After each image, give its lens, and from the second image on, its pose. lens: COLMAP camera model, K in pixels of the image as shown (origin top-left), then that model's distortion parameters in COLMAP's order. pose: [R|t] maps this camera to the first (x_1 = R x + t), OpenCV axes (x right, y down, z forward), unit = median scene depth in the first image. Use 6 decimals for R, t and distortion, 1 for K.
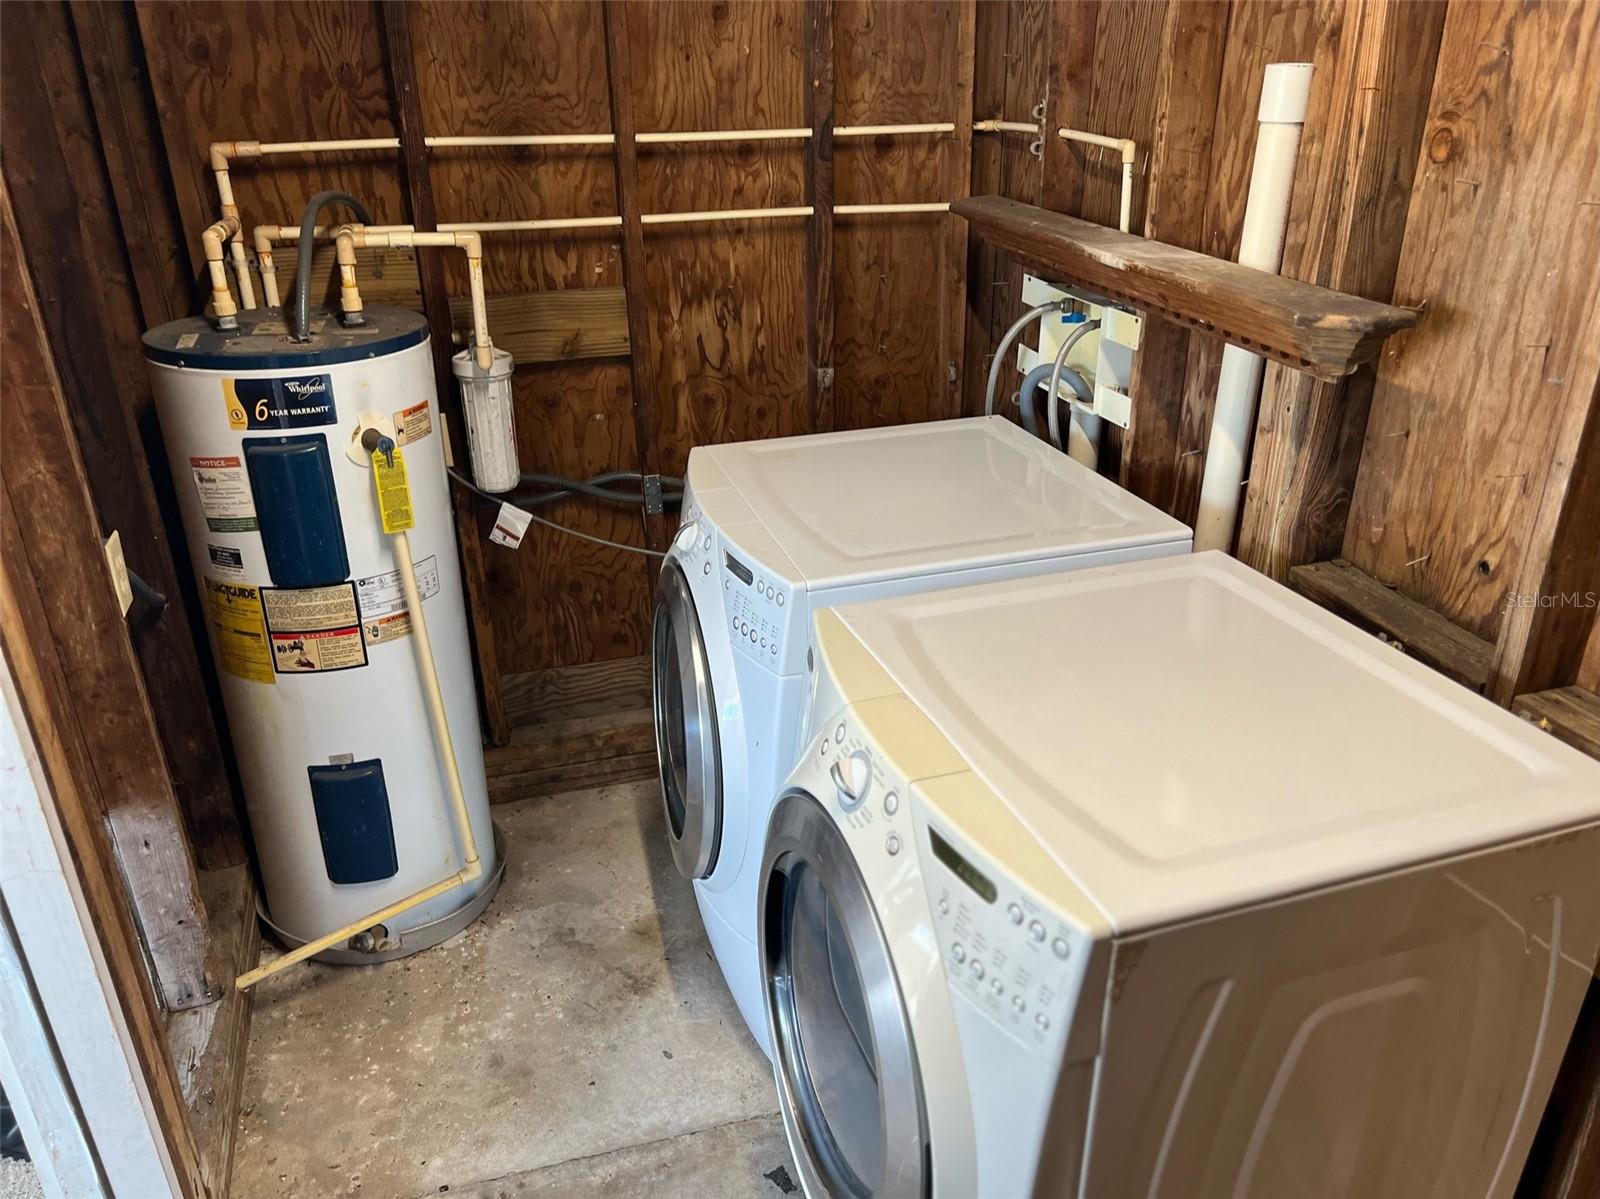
lens RADIAL K [[1212.1, 0, 808.3], [0, 1212.1, 609.5], [0, 0, 1]] dist [0.028132, -0.046358]
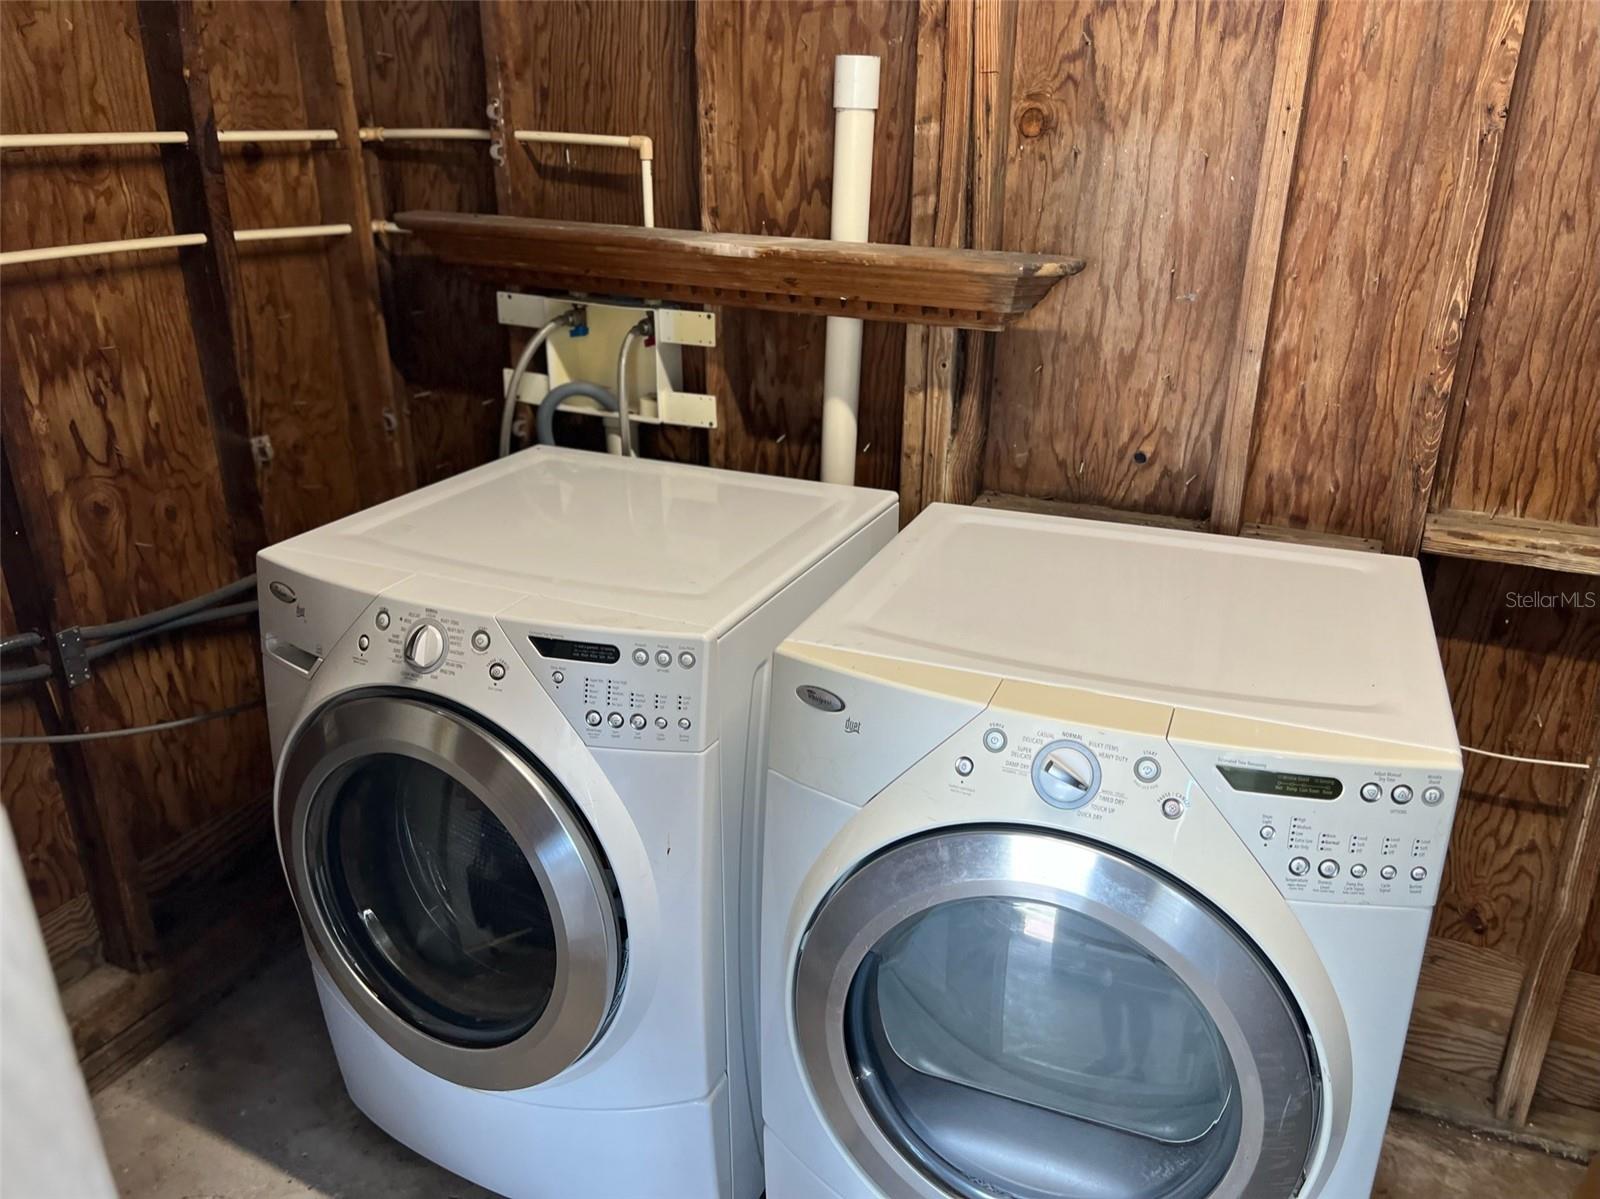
lens RADIAL K [[1212.1, 0, 814.2], [0, 1212.1, 600.1], [0, 0, 1]] dist [0.028132, -0.046358]
pose [[0.651450, -0.259051, 0.713095, -0.448772], [0.299890, 0.951282, 0.071613, -0.065086], [-0.696906, 0.167198, 0.697400, 0.300714]]
